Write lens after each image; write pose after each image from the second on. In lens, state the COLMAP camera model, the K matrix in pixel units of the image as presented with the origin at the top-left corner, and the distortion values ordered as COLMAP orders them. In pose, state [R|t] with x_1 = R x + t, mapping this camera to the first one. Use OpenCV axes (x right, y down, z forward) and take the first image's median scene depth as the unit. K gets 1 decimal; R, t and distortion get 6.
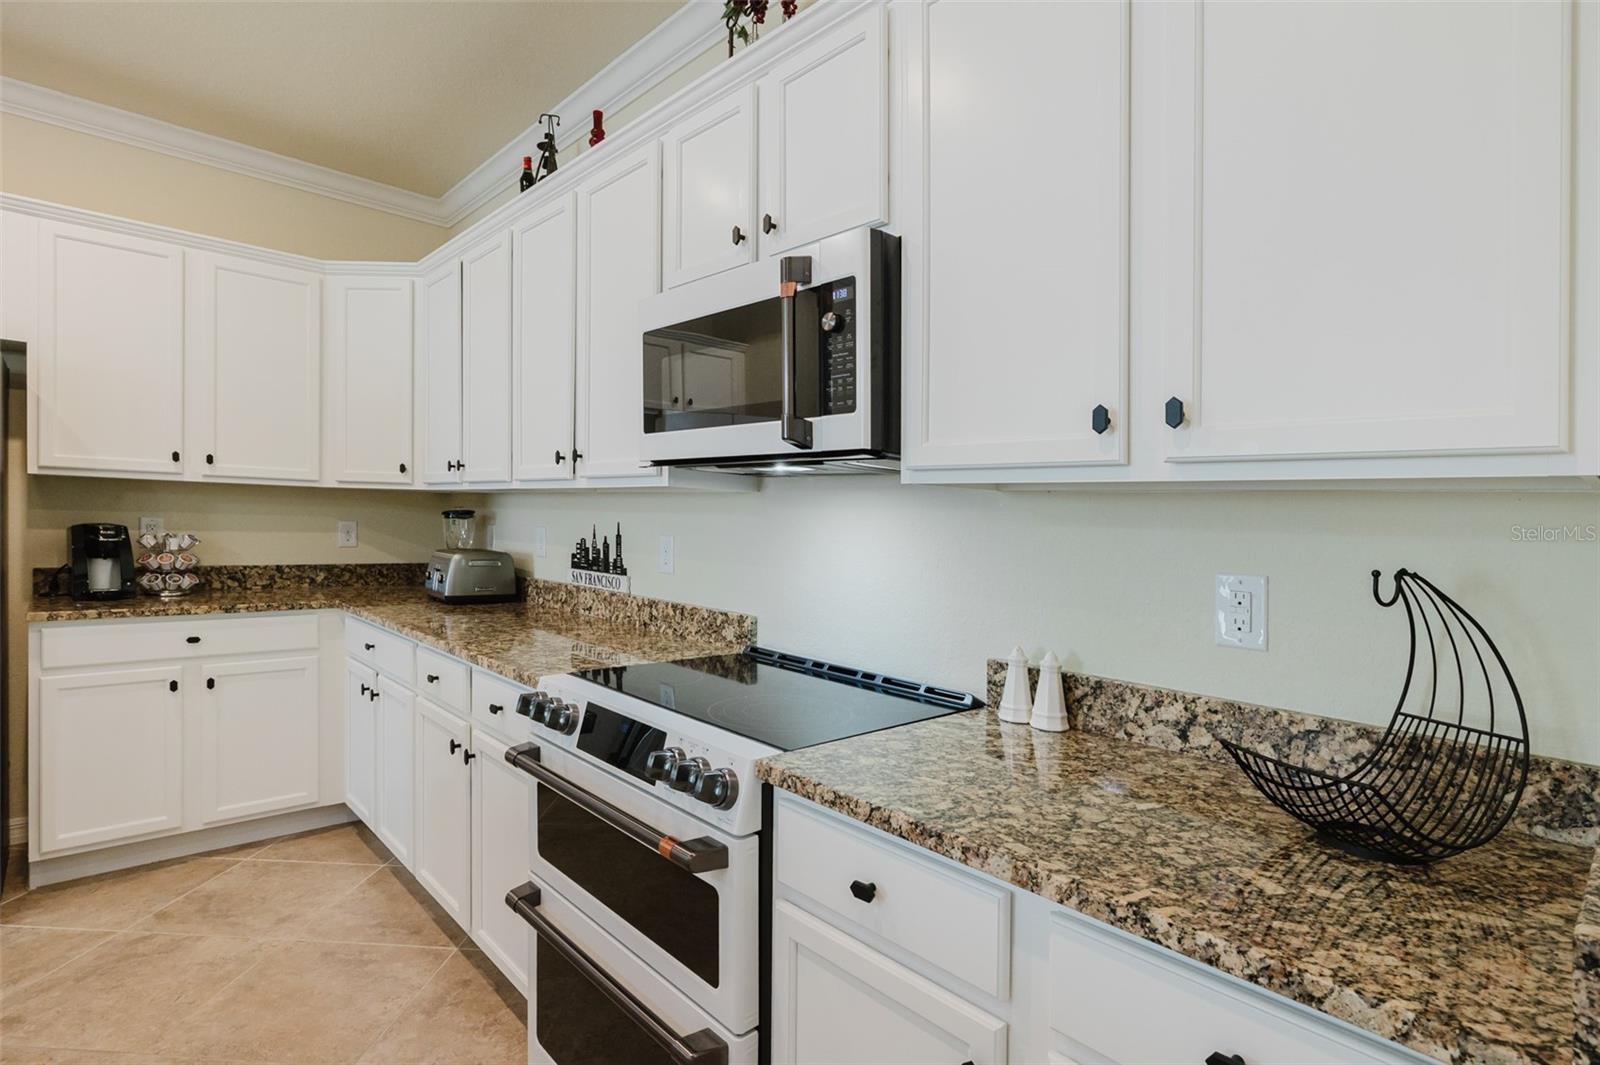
lens RADIAL K [[796.4, 0, 794.1], [0, 796.4, 523.3], [0, 0, 1]] dist [-0.001825, 0.000326]
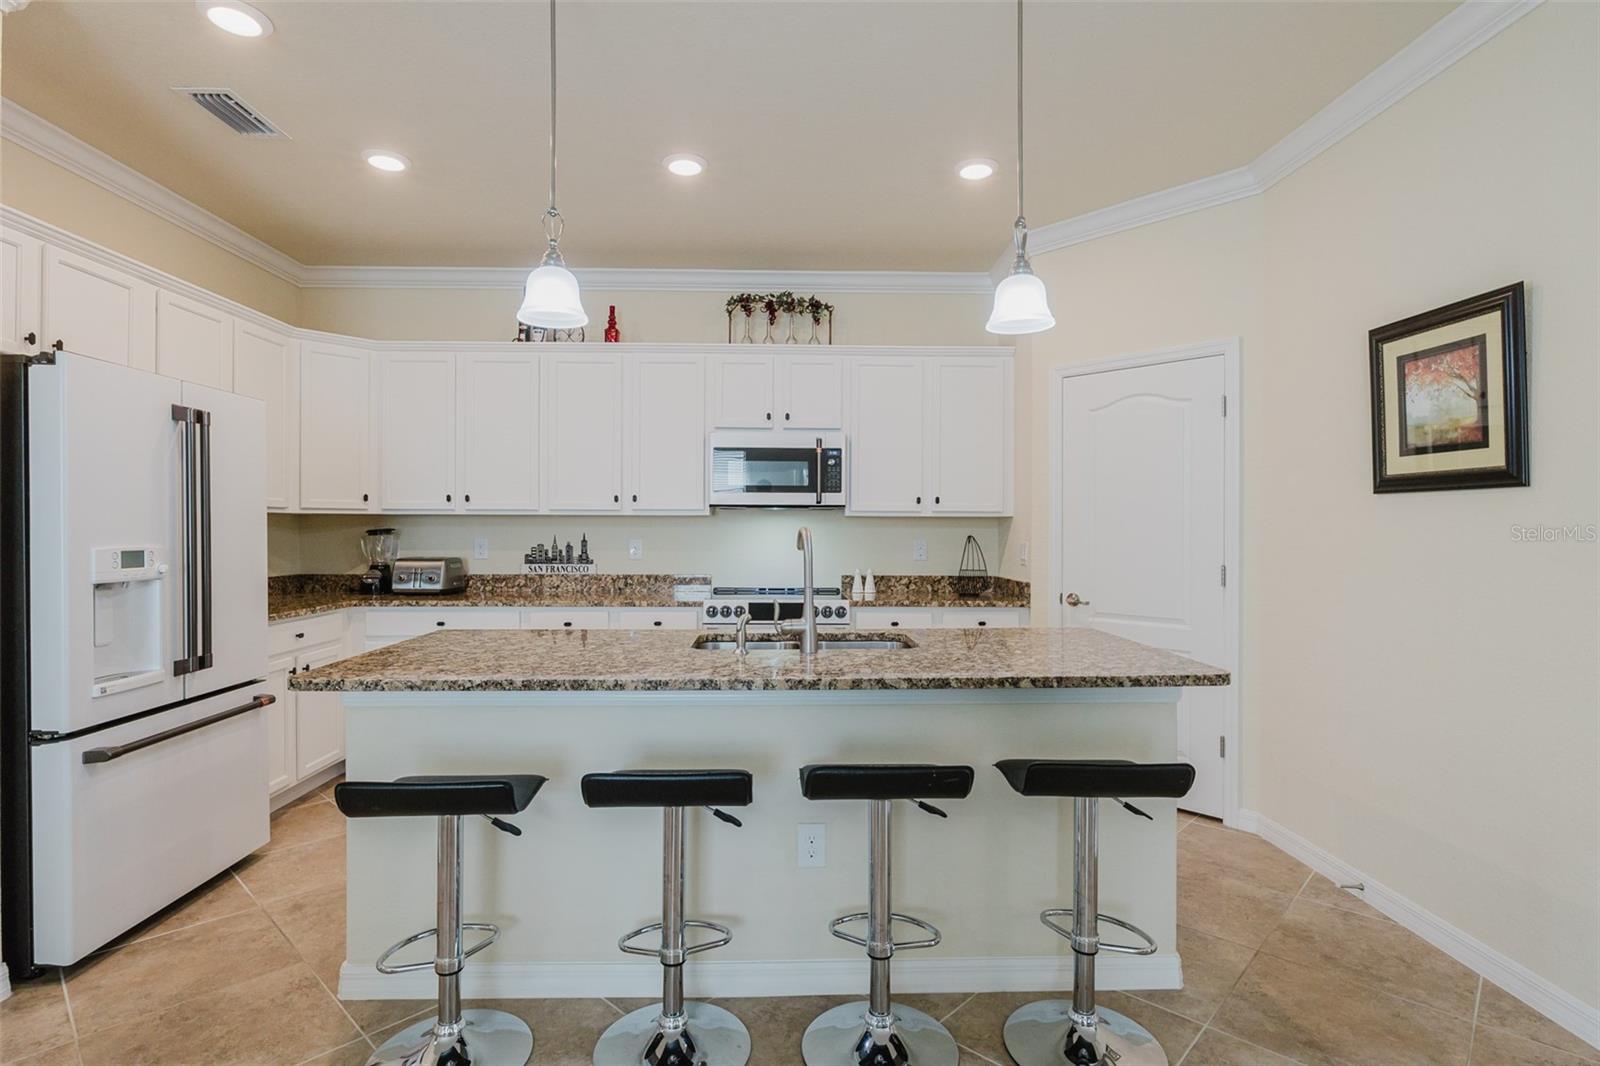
lens RADIAL K [[803.2, 0, 800.0], [0, 803.2, 533.0], [0, 0, 1]] dist [-0.005897, 0.000648]
pose [[0.656094, -0.033753, 0.753924, -1.348922], [0.022893, 0.999430, 0.024822, -0.036911], [-0.754332, 0.000974, 0.656492, -0.519243]]
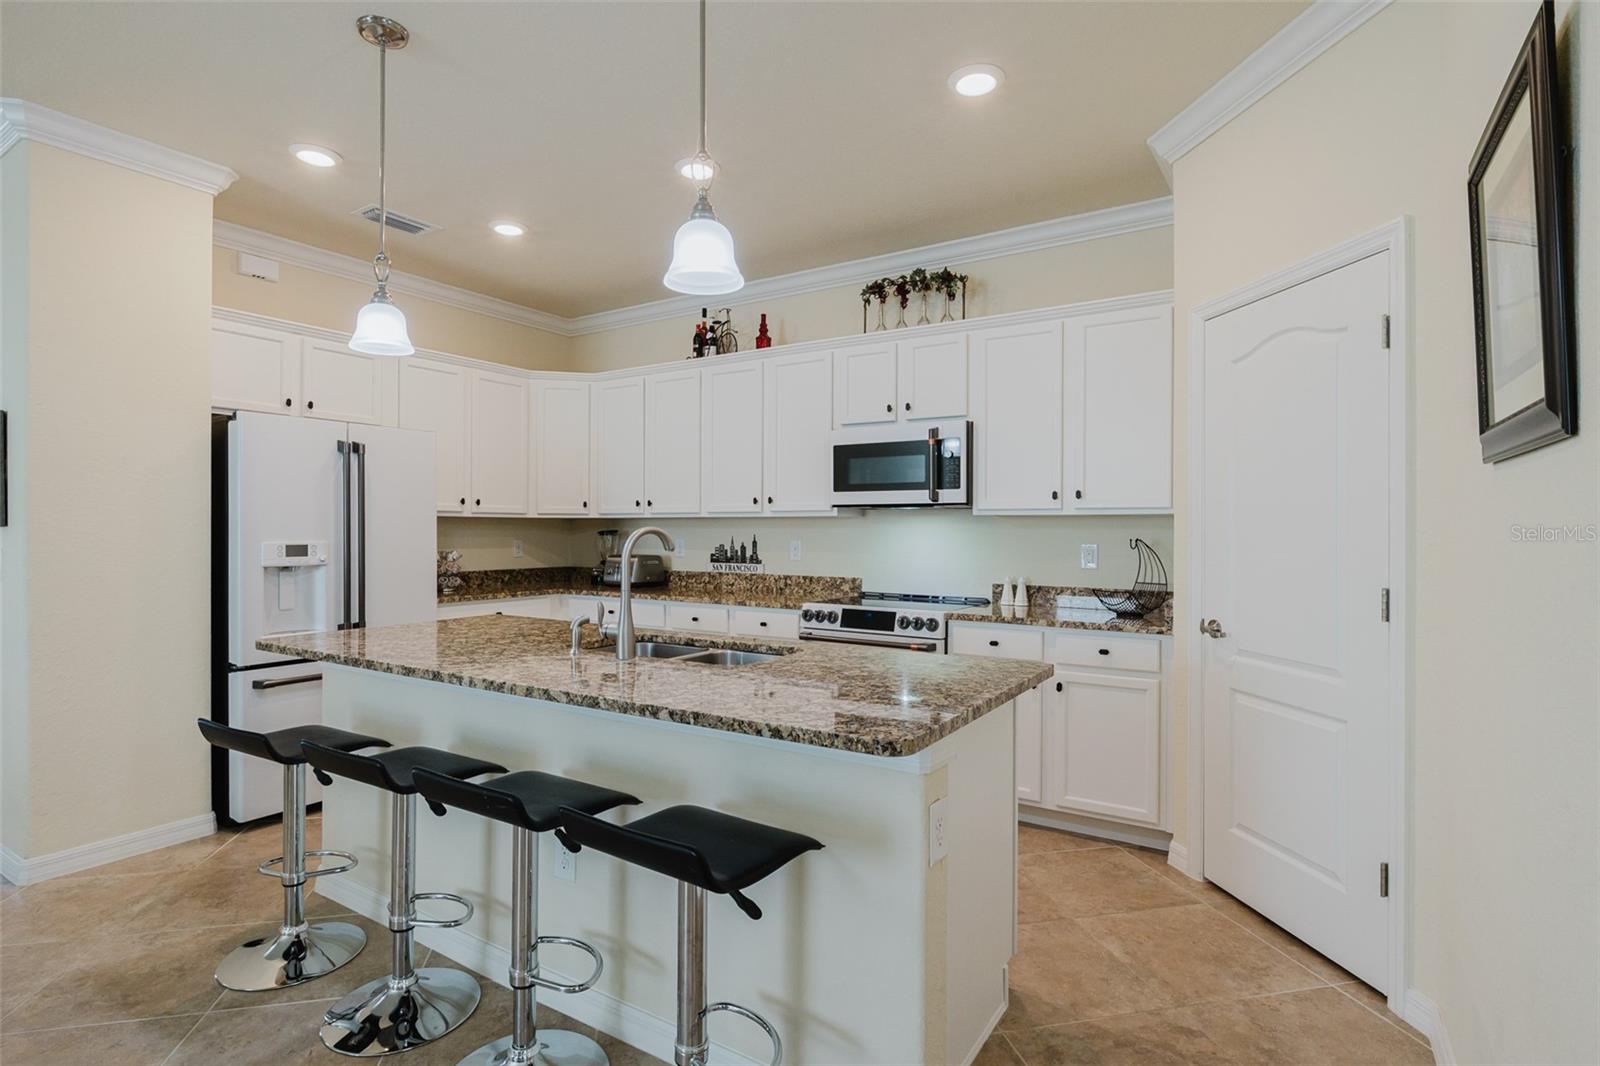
lens RADIAL K [[803.2, 0, 800.0], [0, 803.2, 533.0], [0, 0, 1]] dist [-0.005897, 0.000648]
pose [[0.967776, -0.029552, 0.250074, -0.635873], [0.029141, 0.999561, 0.005349, -0.011678], [-0.250123, 0.002110, 0.968212, -0.843121]]
